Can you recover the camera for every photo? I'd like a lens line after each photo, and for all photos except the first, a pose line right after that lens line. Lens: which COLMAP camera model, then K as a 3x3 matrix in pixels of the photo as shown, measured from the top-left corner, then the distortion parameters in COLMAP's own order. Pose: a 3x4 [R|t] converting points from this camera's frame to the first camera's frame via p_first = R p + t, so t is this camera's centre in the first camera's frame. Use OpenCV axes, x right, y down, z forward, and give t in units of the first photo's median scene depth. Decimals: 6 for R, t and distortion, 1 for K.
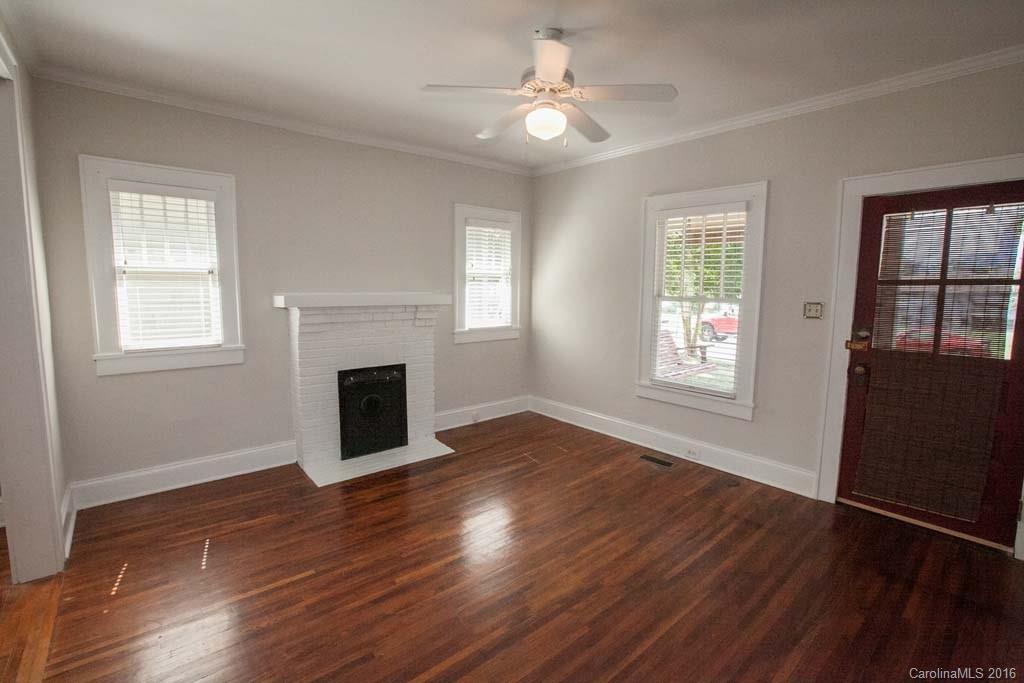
lens RADIAL K [[460.6, 0, 512.0], [0, 460.6, 341.5], [0, 0, 1]] dist [-0.061466, 0.019408]
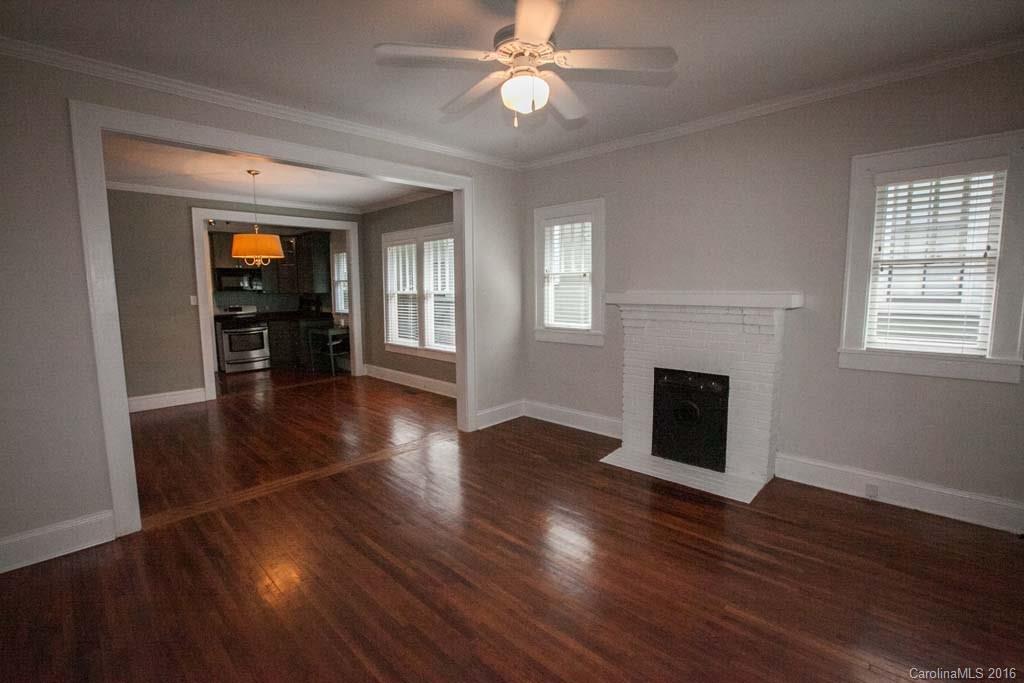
lens RADIAL K [[462.7, 0, 517.0], [0, 462.7, 336.8], [0, 0, 1]] dist [-0.052796, 0.019508]
pose [[0.100880, 0.095055, -0.990347, 0.602623], [-0.105993, 0.990787, 0.084300, -0.057236], [0.989236, 0.096465, 0.110026, 0.574471]]
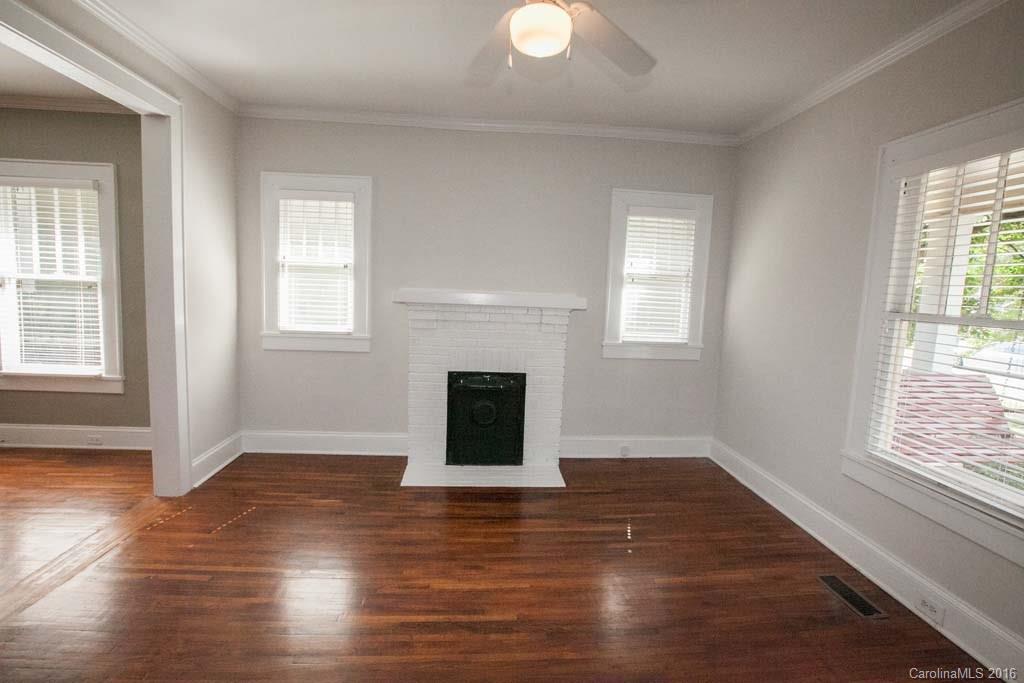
lens RADIAL K [[460.6, 0, 512.0], [0, 460.6, 341.5], [0, 0, 1]] dist [-0.061466, 0.019408]
pose [[0.807544, 0.089068, -0.583043, 0.282729], [-0.101664, 0.994756, 0.011154, -0.021719], [0.580979, 0.050267, 0.812365, 0.290862]]
